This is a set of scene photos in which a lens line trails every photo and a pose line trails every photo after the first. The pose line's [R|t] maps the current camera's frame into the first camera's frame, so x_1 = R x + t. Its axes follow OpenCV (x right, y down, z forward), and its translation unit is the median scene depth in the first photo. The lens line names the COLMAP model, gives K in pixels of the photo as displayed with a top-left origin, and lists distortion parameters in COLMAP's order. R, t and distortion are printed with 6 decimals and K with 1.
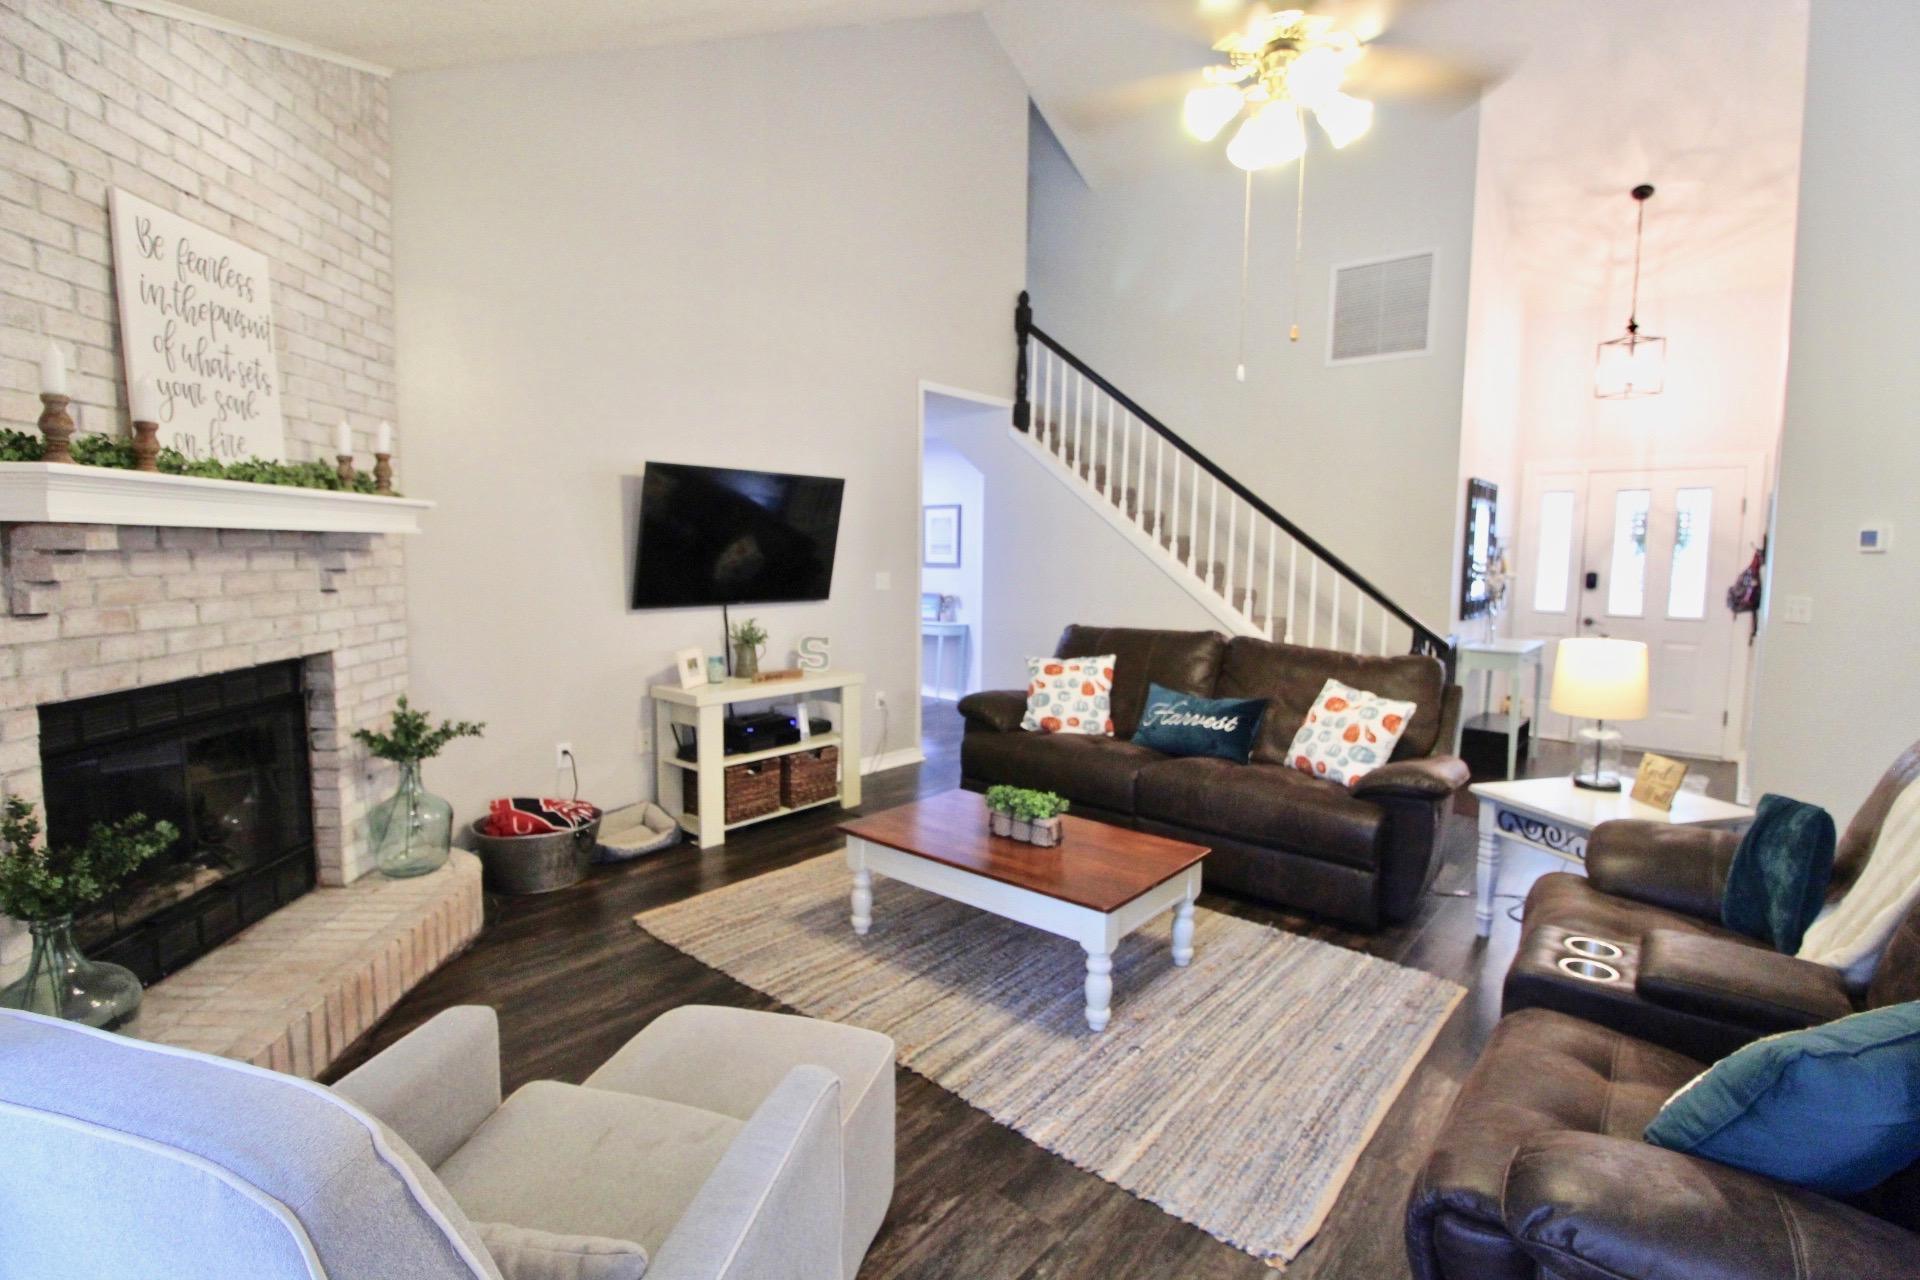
lens RADIAL K [[894.4, 0, 960.0], [0, 894.4, 640.0], [0, 0, 1]] dist [-0.001440, -0.011388]
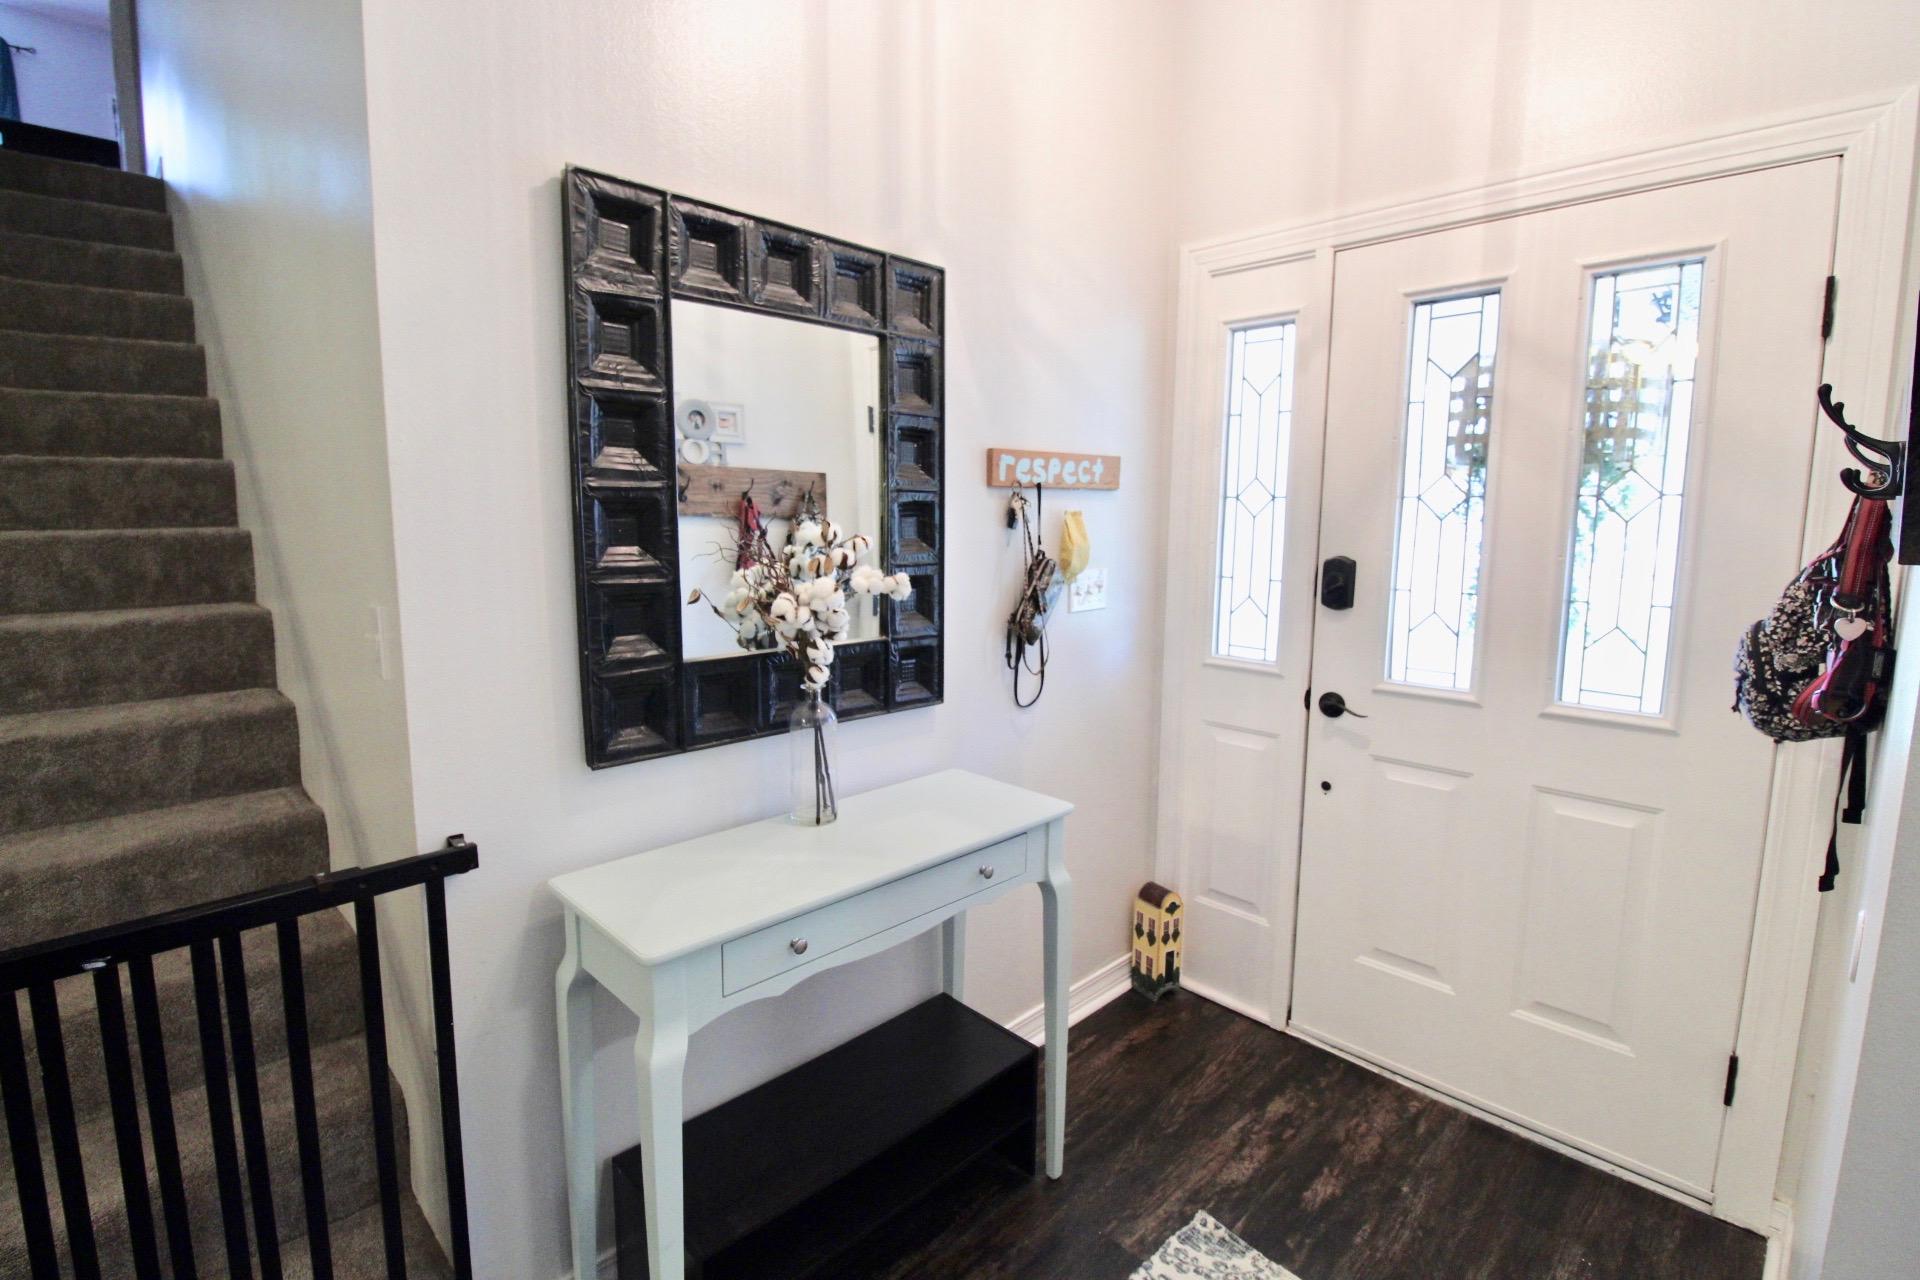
lens RADIAL K [[881.5, 0, 950.5], [0, 881.5, 633.4], [0, 0, 1]] dist [-0.000293, -0.009566]
pose [[0.996165, 0.009405, -0.086987, 1.234381], [-0.006757, 0.999506, 0.030681, -0.118270], [0.087233, -0.029975, 0.995737, 1.368881]]
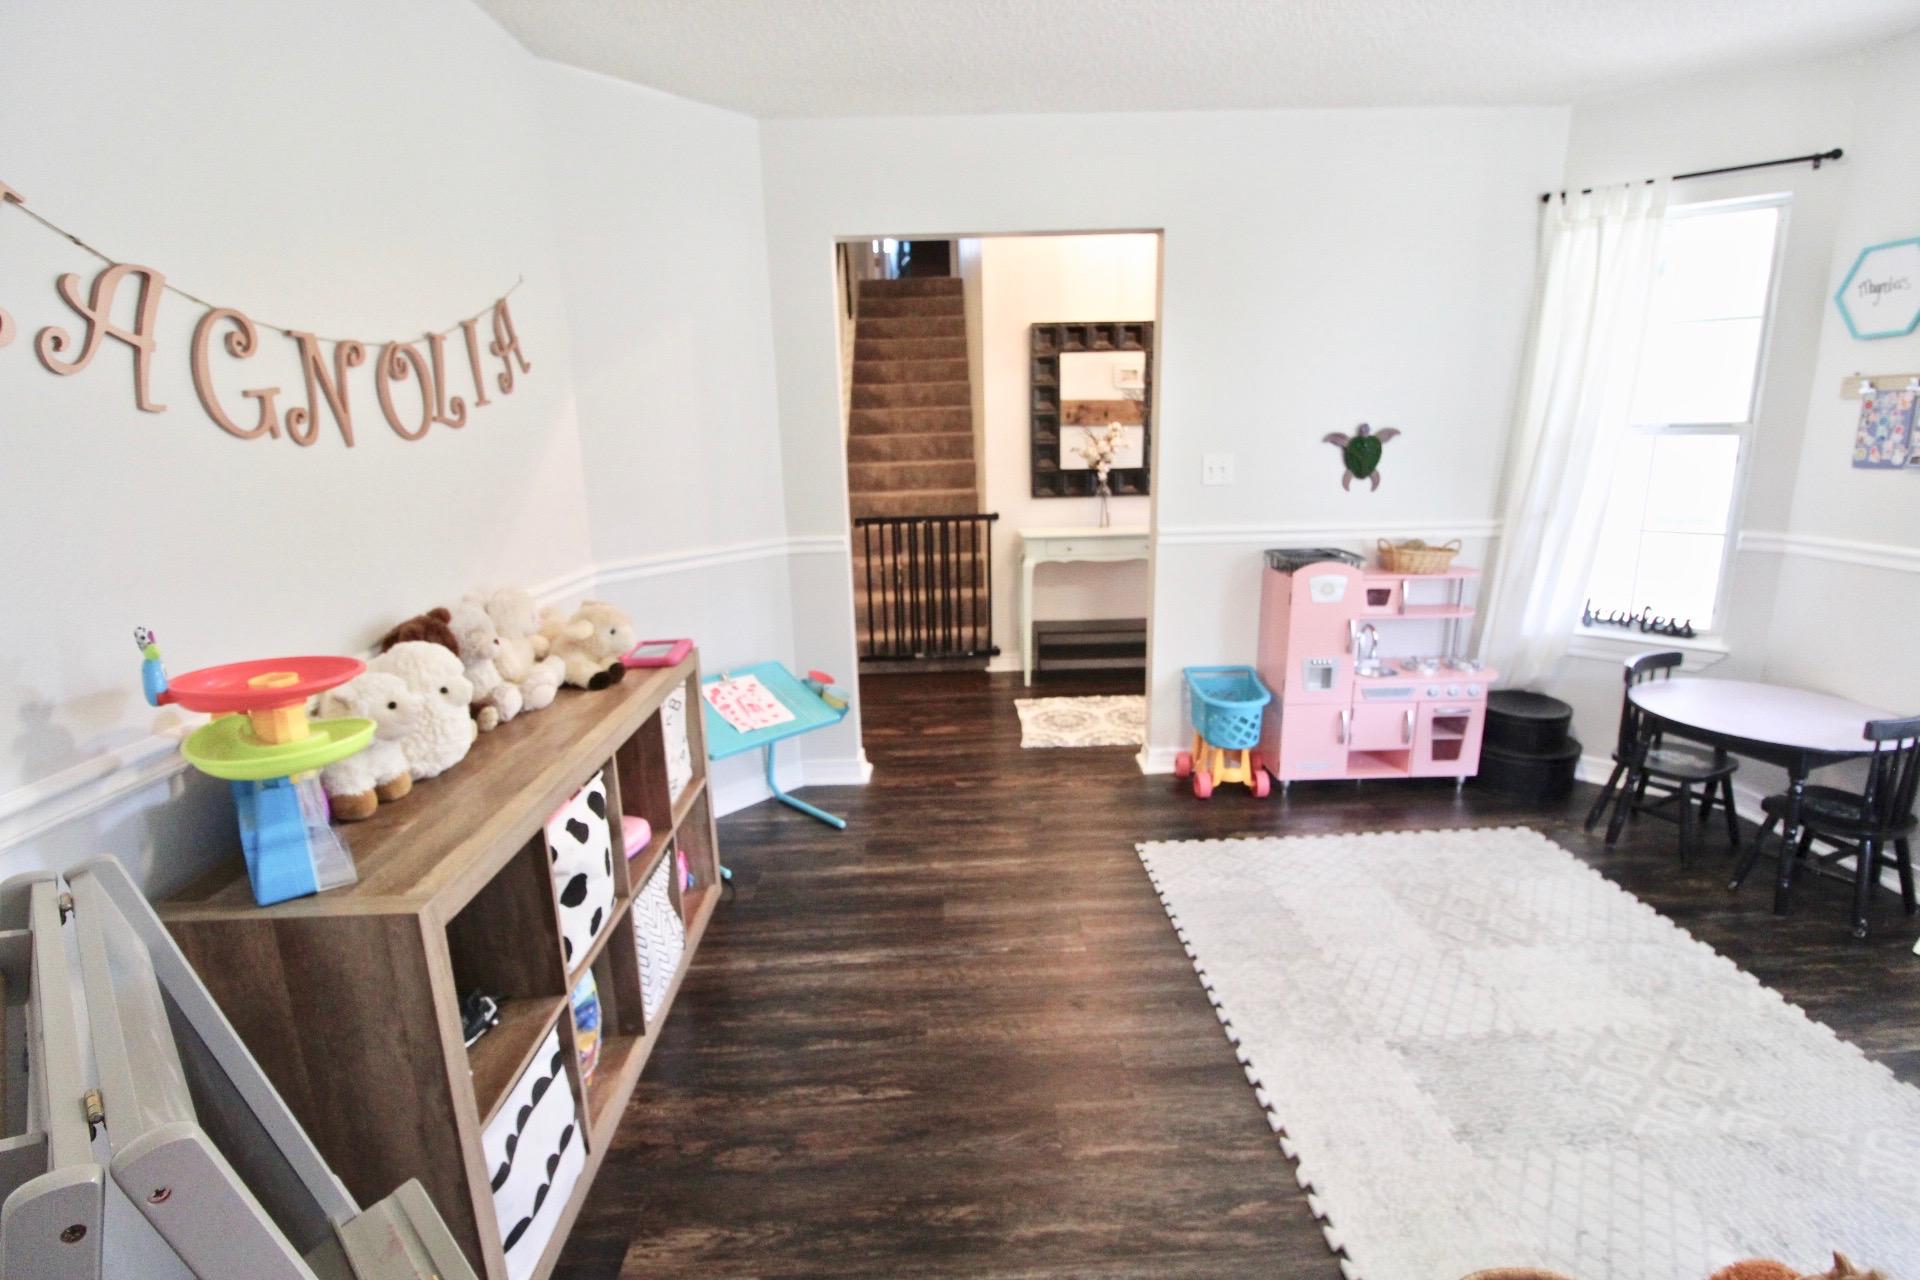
lens RADIAL K [[899.5, 0, 960.0], [0, 899.5, 640.0], [0, 0, 1]] dist [0.000196, -0.010091]
pose [[0.671750, 0.140691, -0.727295, 2.077243], [-0.043711, 0.987616, 0.150676, -0.024687], [0.739488, -0.069426, 0.669581, 0.660973]]
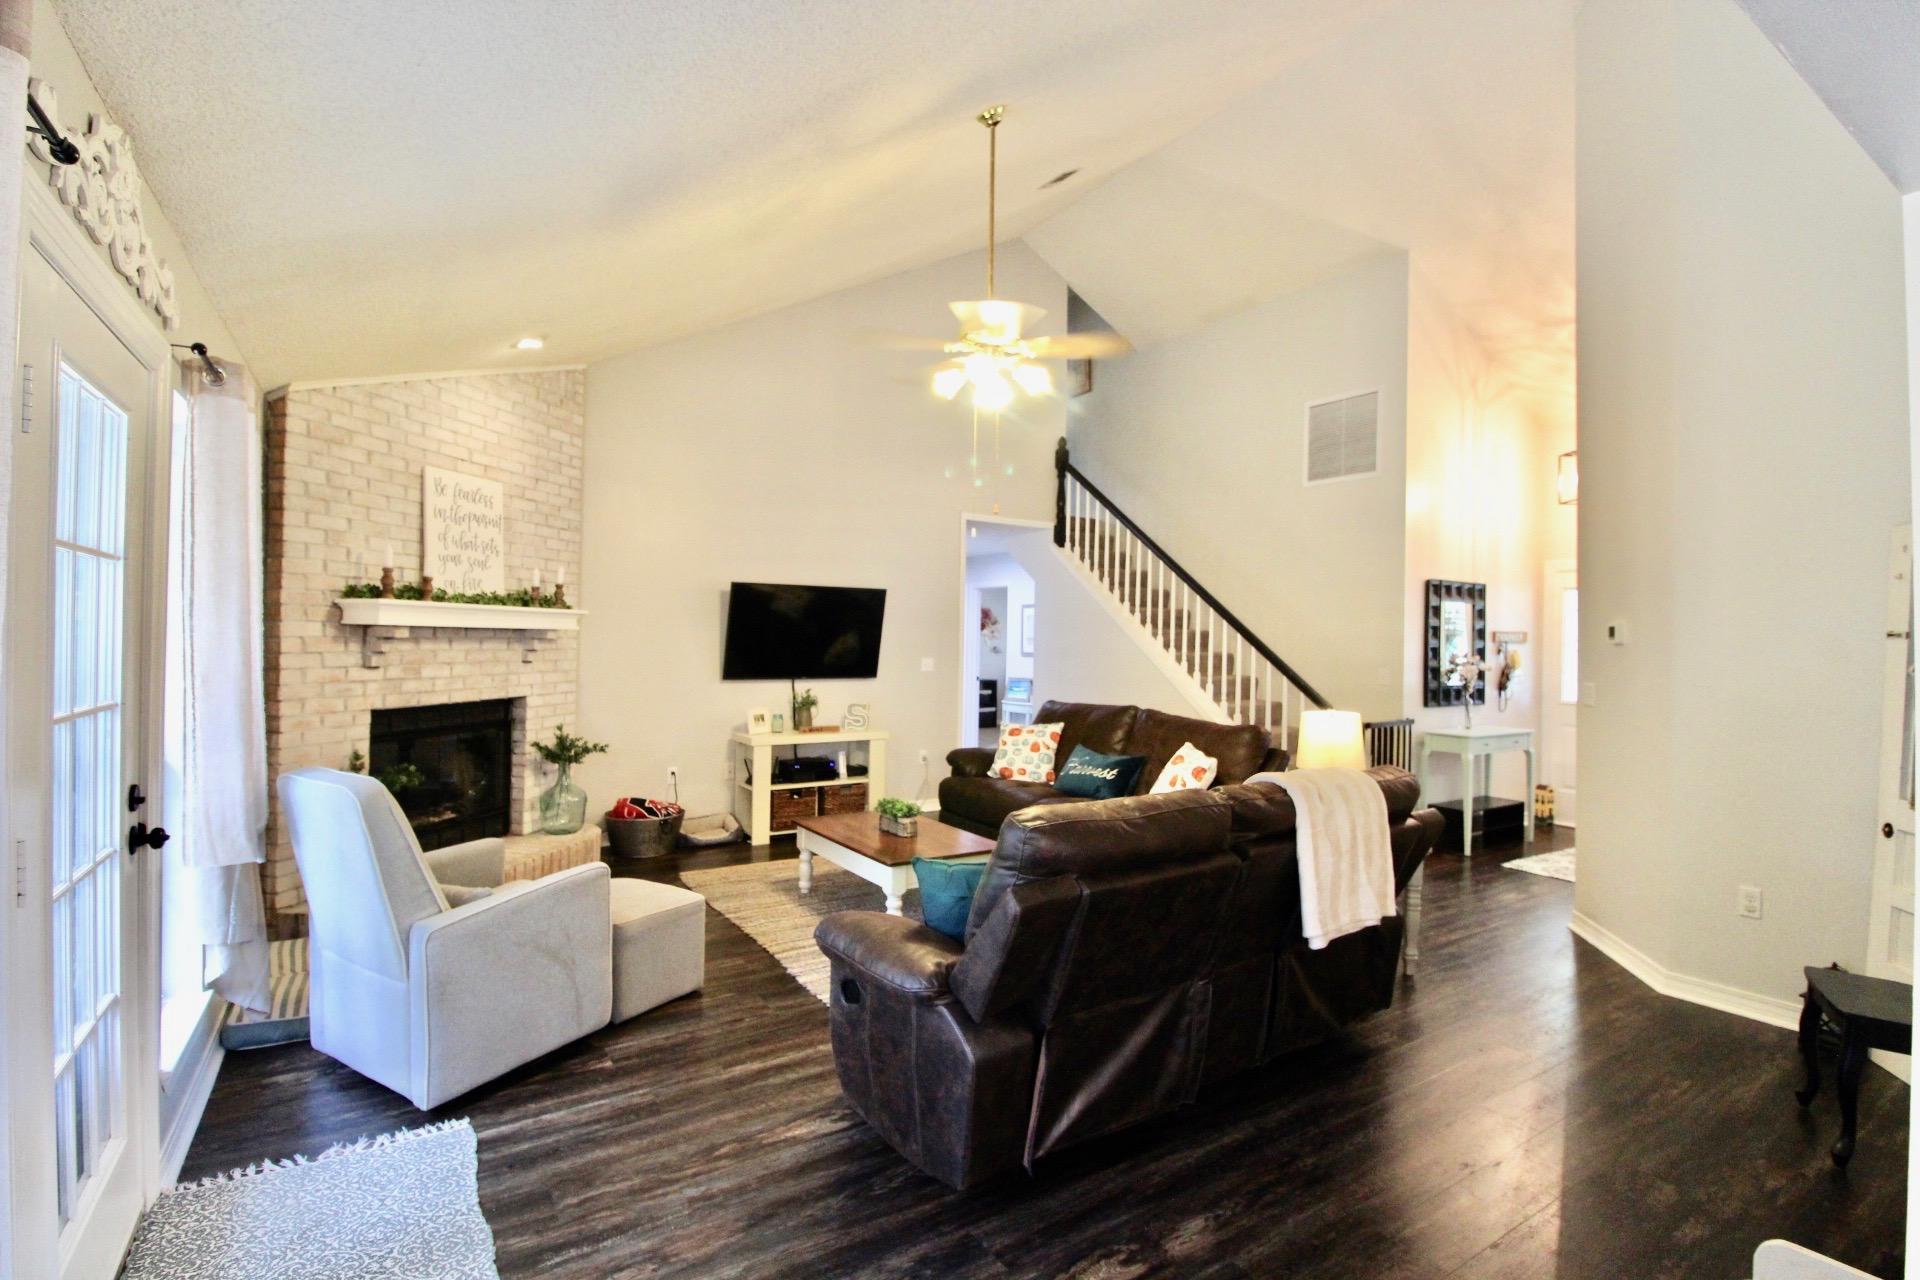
lens RADIAL K [[899.5, 0, 960.0], [0, 899.5, 640.0], [0, 0, 1]] dist [0.000196, -0.010091]
pose [[0.956449, 0.003665, -0.291877, 0.608996], [-0.033884, 0.994555, -0.098546, 0.046128], [0.289926, 0.104145, 0.951366, -0.431211]]
